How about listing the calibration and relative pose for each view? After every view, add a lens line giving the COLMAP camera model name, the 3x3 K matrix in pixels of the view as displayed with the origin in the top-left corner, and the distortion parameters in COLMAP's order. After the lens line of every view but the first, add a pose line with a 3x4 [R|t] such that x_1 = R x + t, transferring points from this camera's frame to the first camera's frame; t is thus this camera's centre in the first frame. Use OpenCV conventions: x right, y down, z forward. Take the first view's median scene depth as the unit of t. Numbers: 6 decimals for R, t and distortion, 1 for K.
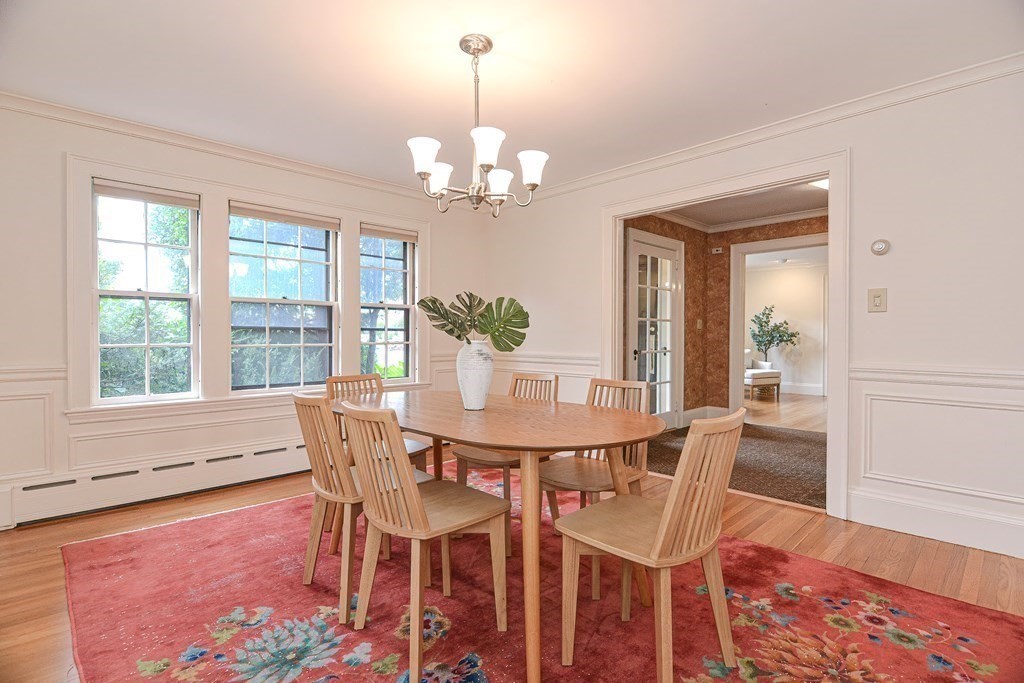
lens RADIAL K [[499.2, 0, 517.8], [0, 499.2, 339.6], [0, 0, 1]] dist [-0.002750, -0.001581]
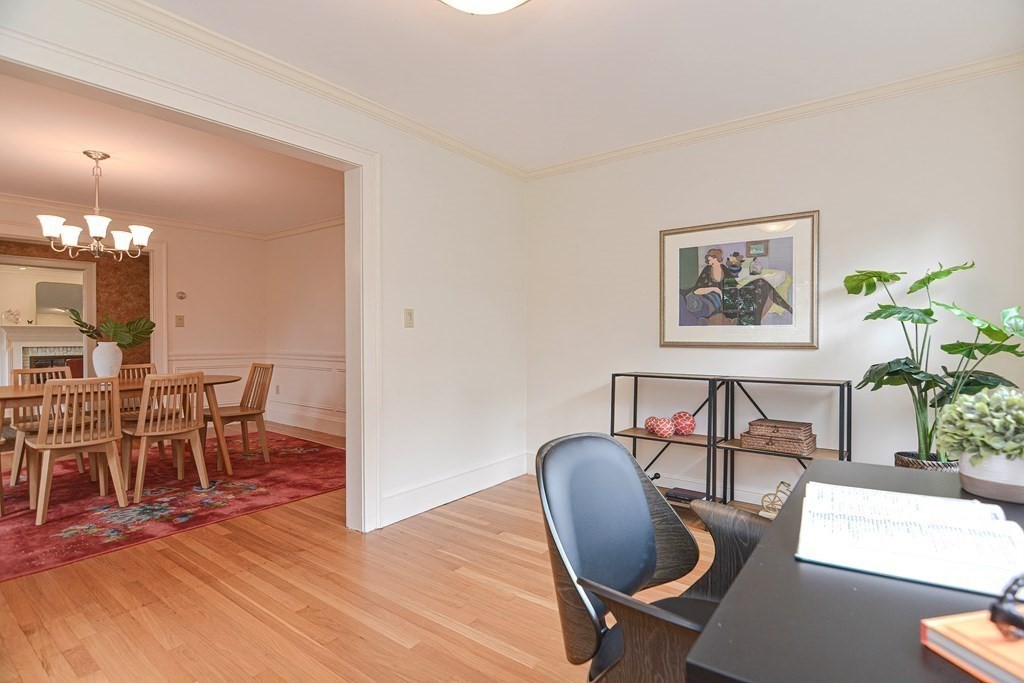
lens RADIAL K [[499.2, 0, 517.8], [0, 499.2, 339.6], [0, 0, 1]] dist [-0.002750, -0.001581]
pose [[-0.149745, -0.013556, 0.988632, -2.196808], [0.008696, 0.999849, 0.015027, -0.030829], [-0.988686, 0.010848, -0.149605, -0.101764]]
